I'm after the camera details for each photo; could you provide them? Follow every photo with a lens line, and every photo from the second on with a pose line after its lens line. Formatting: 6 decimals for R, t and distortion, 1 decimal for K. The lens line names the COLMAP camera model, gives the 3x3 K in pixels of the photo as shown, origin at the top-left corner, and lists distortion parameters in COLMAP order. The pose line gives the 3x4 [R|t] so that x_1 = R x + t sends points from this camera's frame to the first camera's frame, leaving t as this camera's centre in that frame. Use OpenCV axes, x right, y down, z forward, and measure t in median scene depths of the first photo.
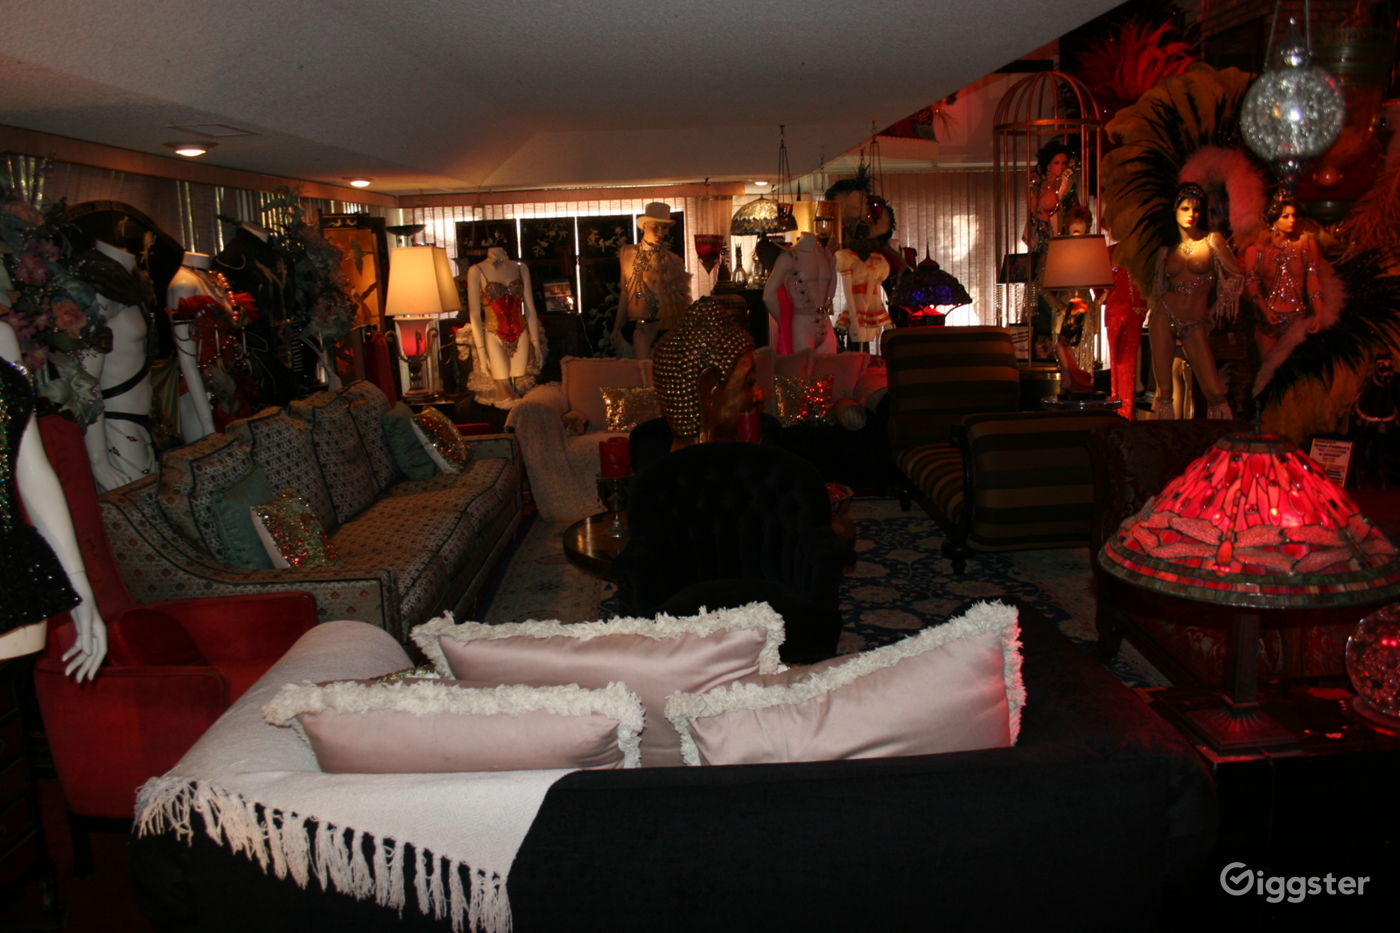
lens RADIAL K [[1155.1, 0, 699.8], [0, 1155.1, 464.6], [0, 0, 1]] dist [-0.144605, 0.112148]
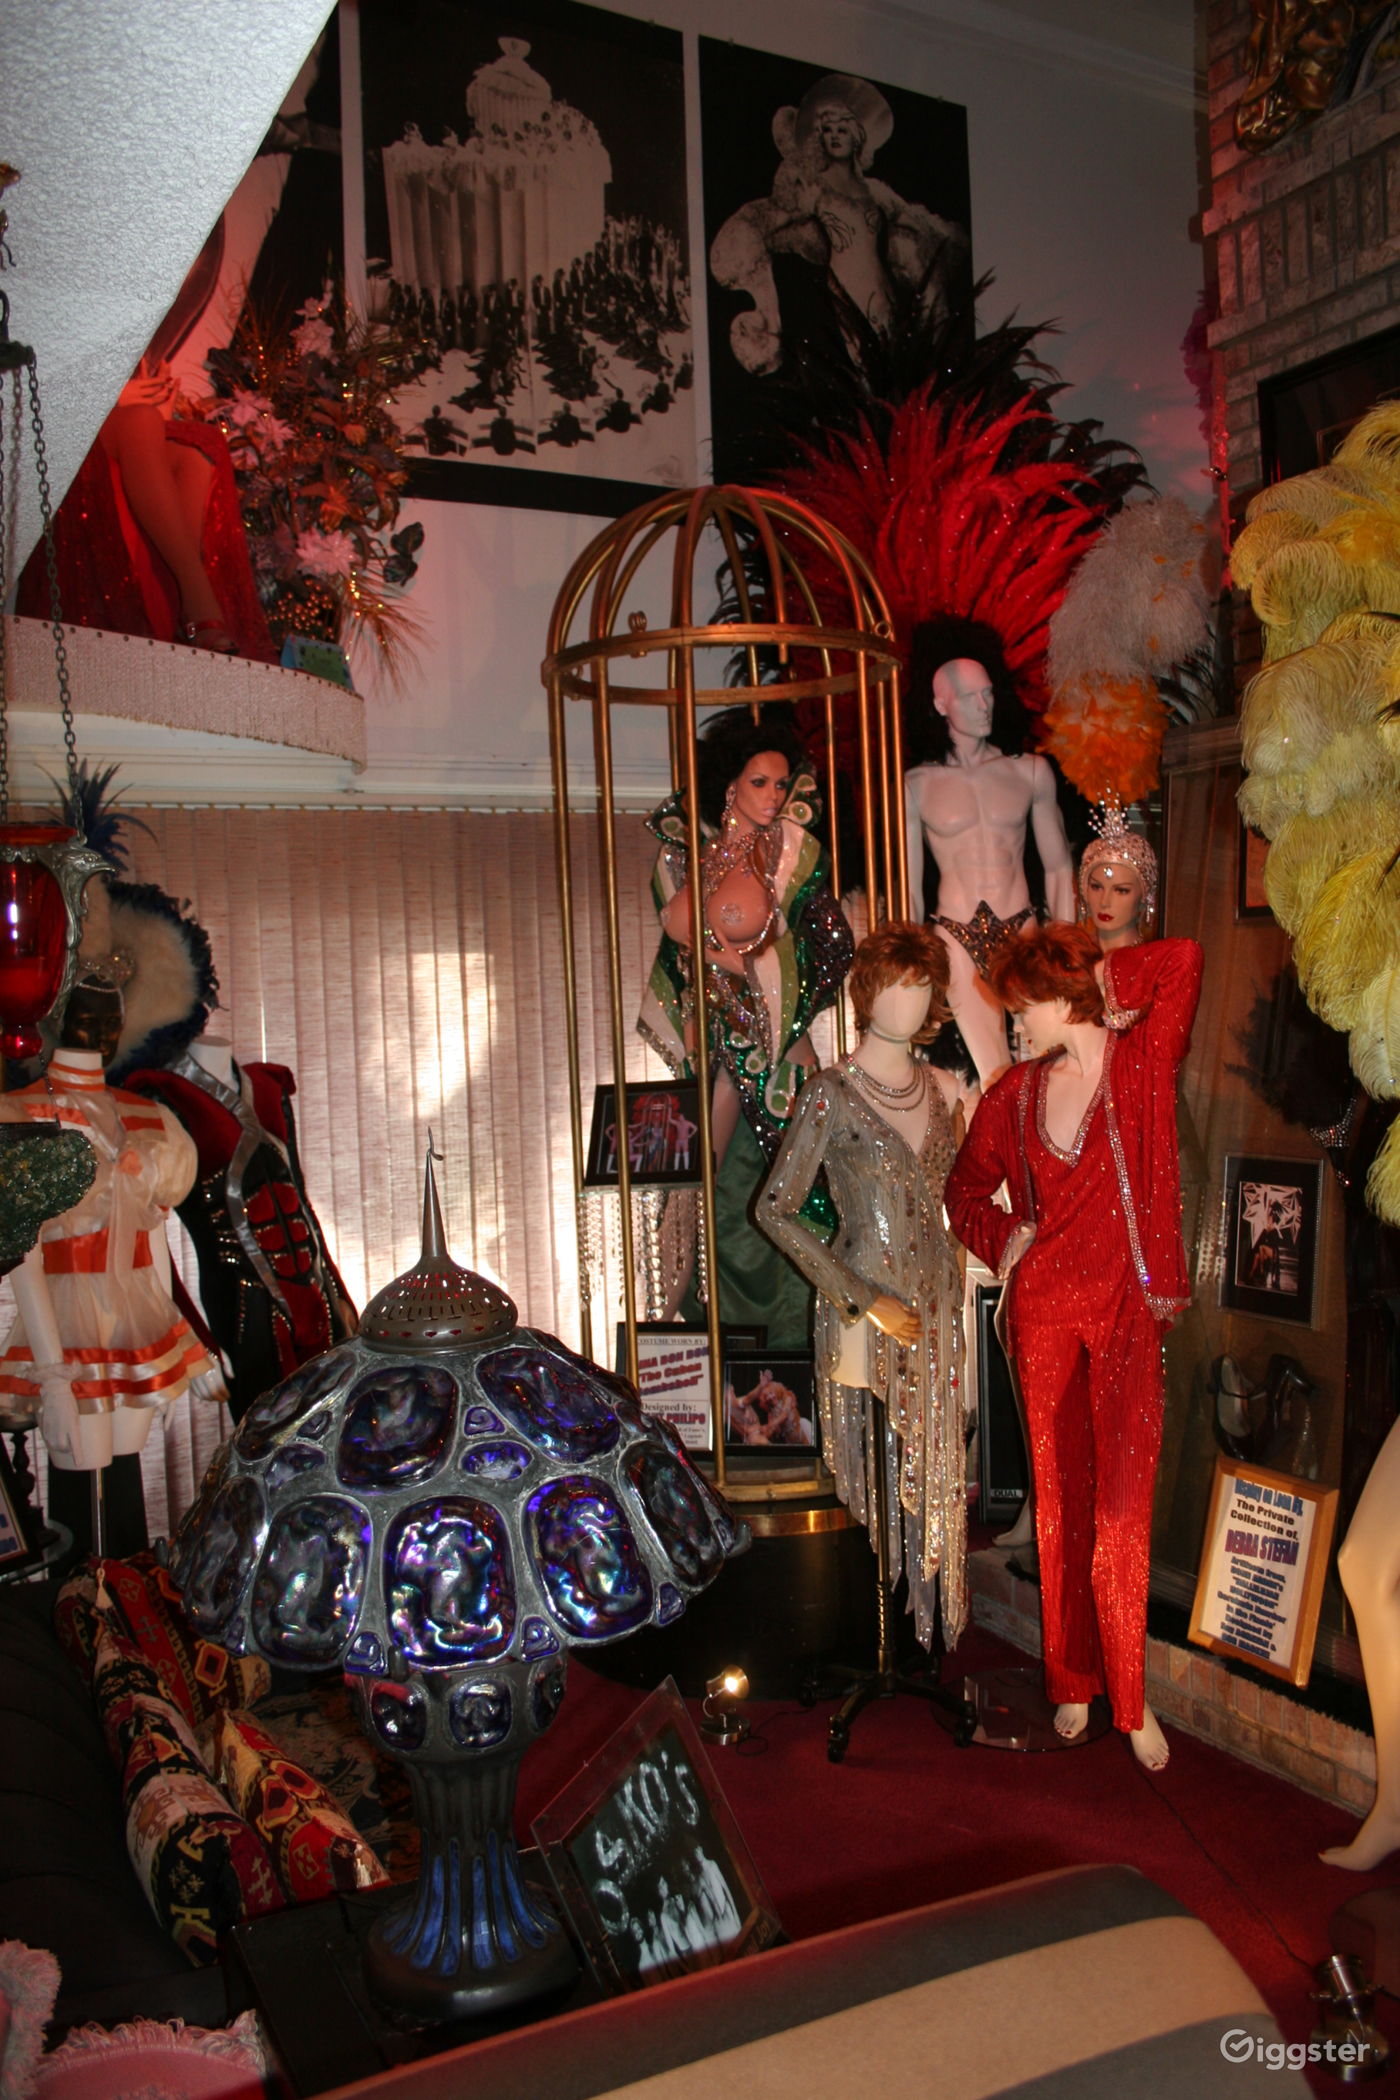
lens RADIAL K [[1732.7, 0, 705.2], [0, 1732.7, 1049.4], [0, 0, 1]] dist [-0.144605, 0.112148]
pose [[0.907852, -0.010539, 0.419159, 0.106349], [0.074267, 0.987919, -0.136016, -0.132186], [-0.412661, 0.154612, 0.897667, 0.590797]]
